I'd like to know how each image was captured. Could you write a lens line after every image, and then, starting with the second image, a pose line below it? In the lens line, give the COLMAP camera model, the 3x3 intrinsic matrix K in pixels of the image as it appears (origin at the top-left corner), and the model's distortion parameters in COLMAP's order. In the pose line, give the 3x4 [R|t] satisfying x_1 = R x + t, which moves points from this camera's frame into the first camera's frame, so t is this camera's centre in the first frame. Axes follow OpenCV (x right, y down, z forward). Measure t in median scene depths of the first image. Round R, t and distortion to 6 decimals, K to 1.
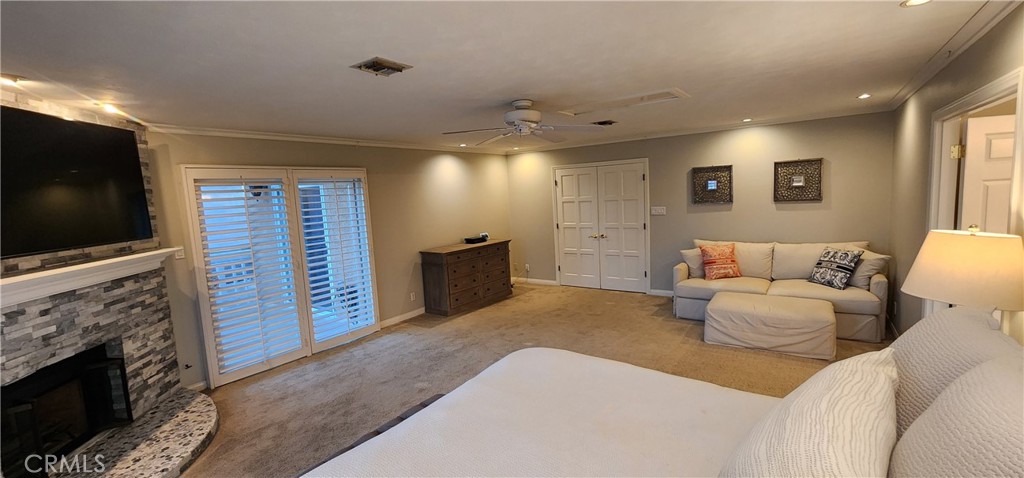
lens RADIAL K [[423.3, 0, 516.7], [0, 423.3, 241.0], [0, 0, 1]] dist [-0.002274, 0.001804]
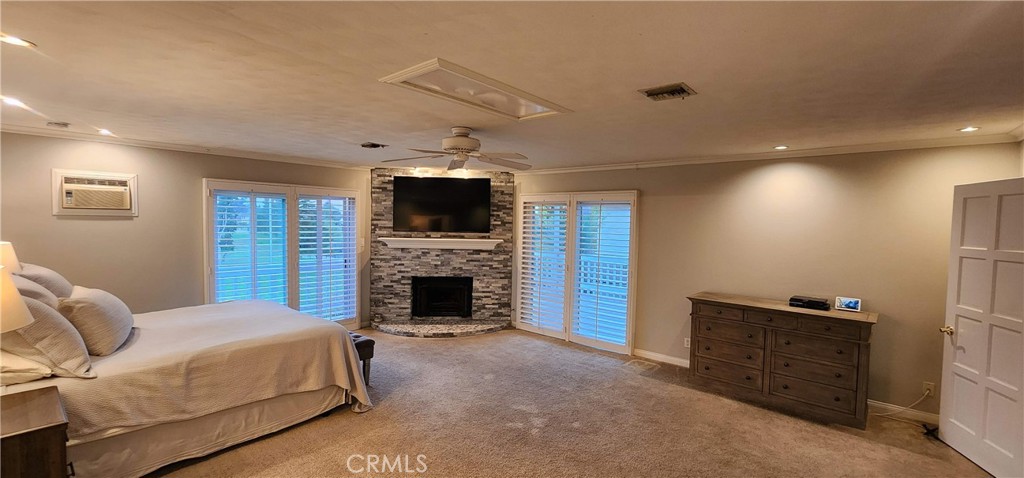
lens RADIAL K [[423.3, 0, 519.3], [0, 423.3, 241.6], [0, 0, 1]] dist [-0.002274, 0.001804]
pose [[-0.082073, 0.103262, -0.991262, 0.658275], [-0.130992, 0.984872, 0.113442, -0.129205], [0.987980, 0.139158, -0.067305, 0.804203]]
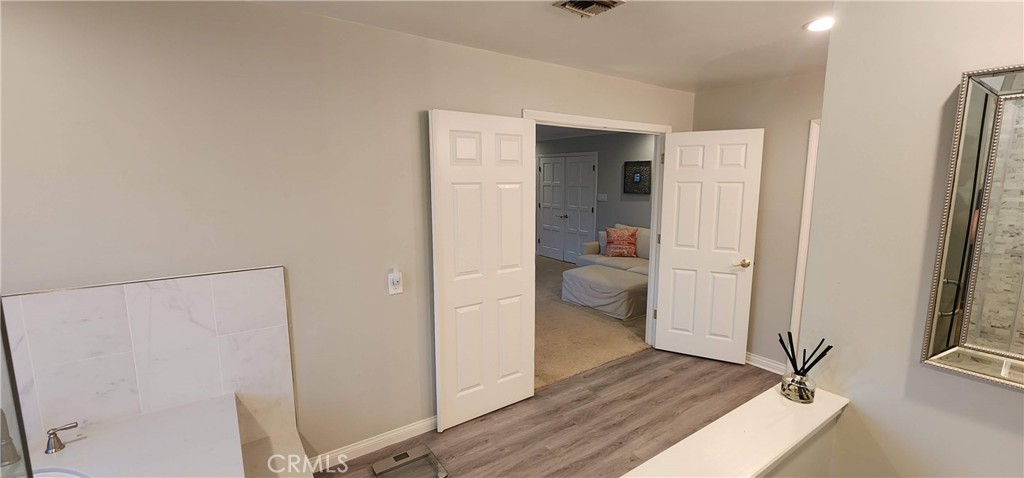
lens RADIAL K [[423.3, 0, 517.1], [0, 423.3, 240.4], [0, 0, 1]] dist [-0.002274, 0.001804]
pose [[0.941519, 0.106412, -0.319715, 0.597762], [-0.094318, 0.994124, 0.053124, 0.006775], [0.323489, -0.019863, 0.946023, -0.209262]]
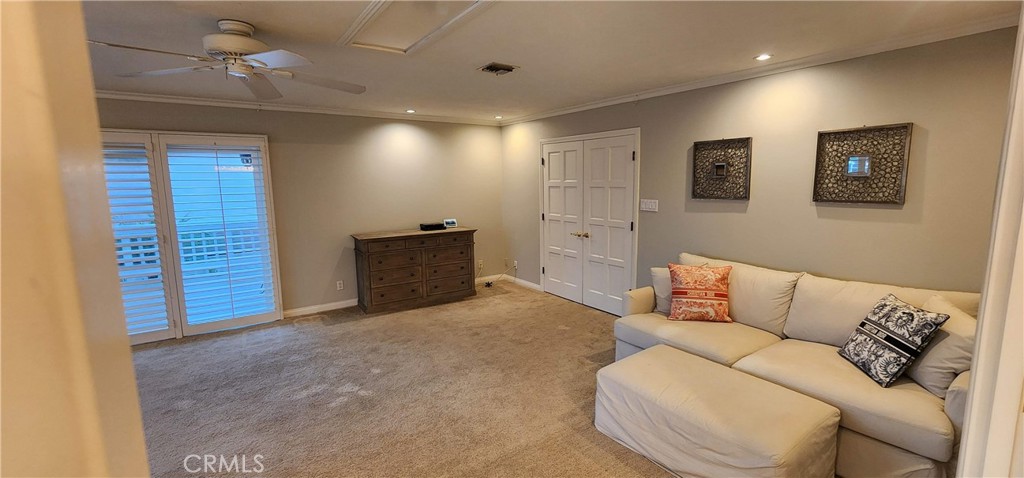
lens RADIAL K [[423.3, 0, 518.4], [0, 423.3, 239.7], [0, 0, 1]] dist [-0.002274, 0.001804]
pose [[0.941240, 0.088765, -0.325864, 0.435834], [-0.076173, 0.995778, 0.051230, -0.041695], [0.329035, -0.023398, 0.944028, 0.335469]]
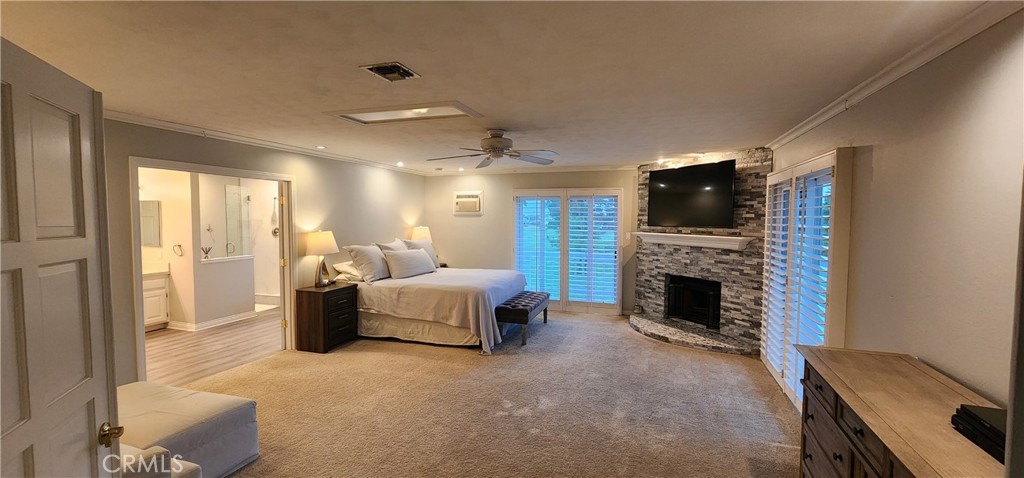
lens RADIAL K [[423.3, 0, 519.4], [0, 423.3, 241.0], [0, 0, 1]] dist [-0.002274, 0.001804]
pose [[-0.952710, 0.066517, -0.296512, 0.204312], [0.012202, 0.983336, 0.181388, -0.156710], [0.303637, 0.169192, -0.937645, 1.397117]]
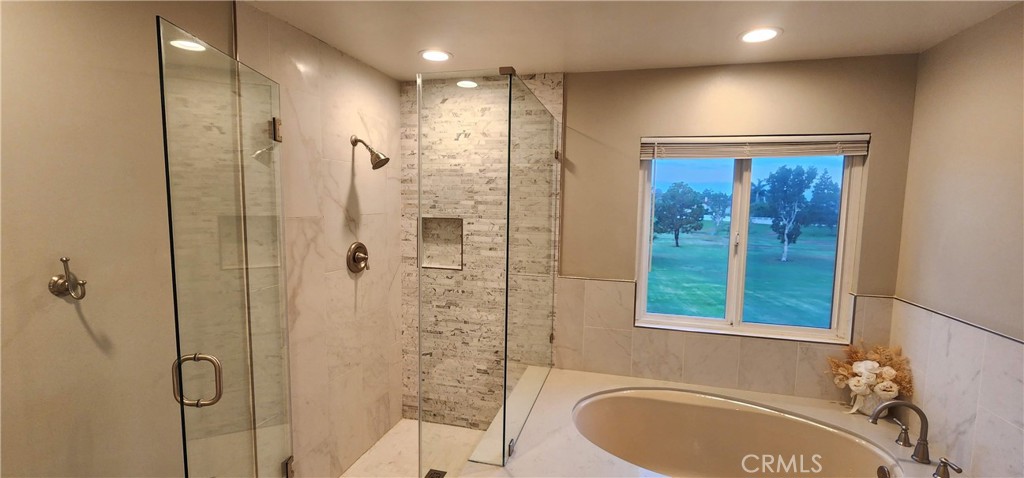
lens RADIAL K [[423.3, 0, 519.9], [0, 423.3, 241.4], [0, 0, 1]] dist [-0.002274, 0.001804]
pose [[-0.936941, 0.070859, -0.342228, 0.590963], [-0.006605, 0.975465, 0.220054, -0.036383], [0.349425, 0.208438, -0.913486, 0.115363]]
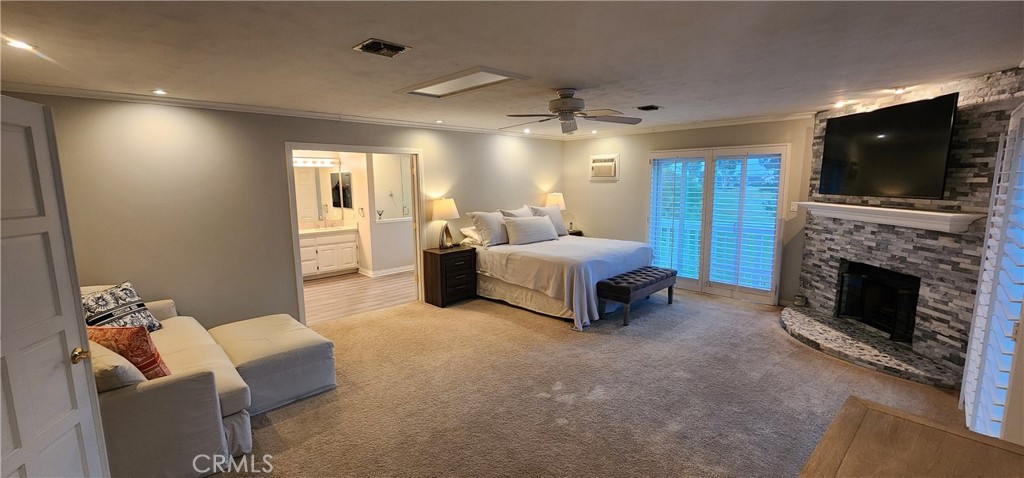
lens RADIAL K [[423.3, 0, 517.4], [0, 423.3, 242.8], [0, 0, 1]] dist [-0.002274, 0.001804]
pose [[-0.983434, 0.037165, 0.177417, -0.025383], [0.081620, 0.964712, 0.250340, -0.154592], [-0.161852, 0.260673, -0.951763, 1.365932]]
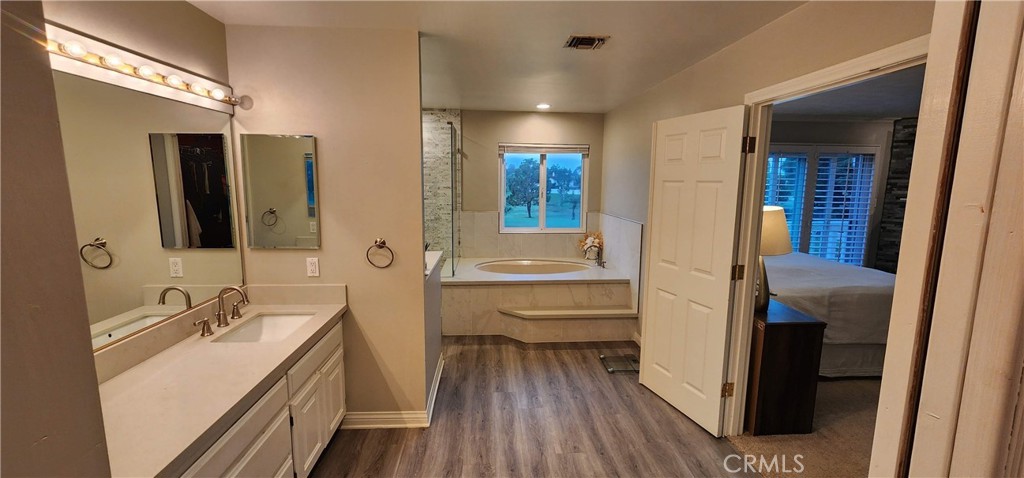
lens RADIAL K [[423.3, 0, 518.8], [0, 423.3, 238.1], [0, 0, 1]] dist [-0.002274, 0.001804]
pose [[-0.772722, 0.133937, -0.620453, 0.911285], [-0.041511, 0.964728, 0.259954, -0.092159], [0.633386, 0.226628, -0.739907, 0.531943]]
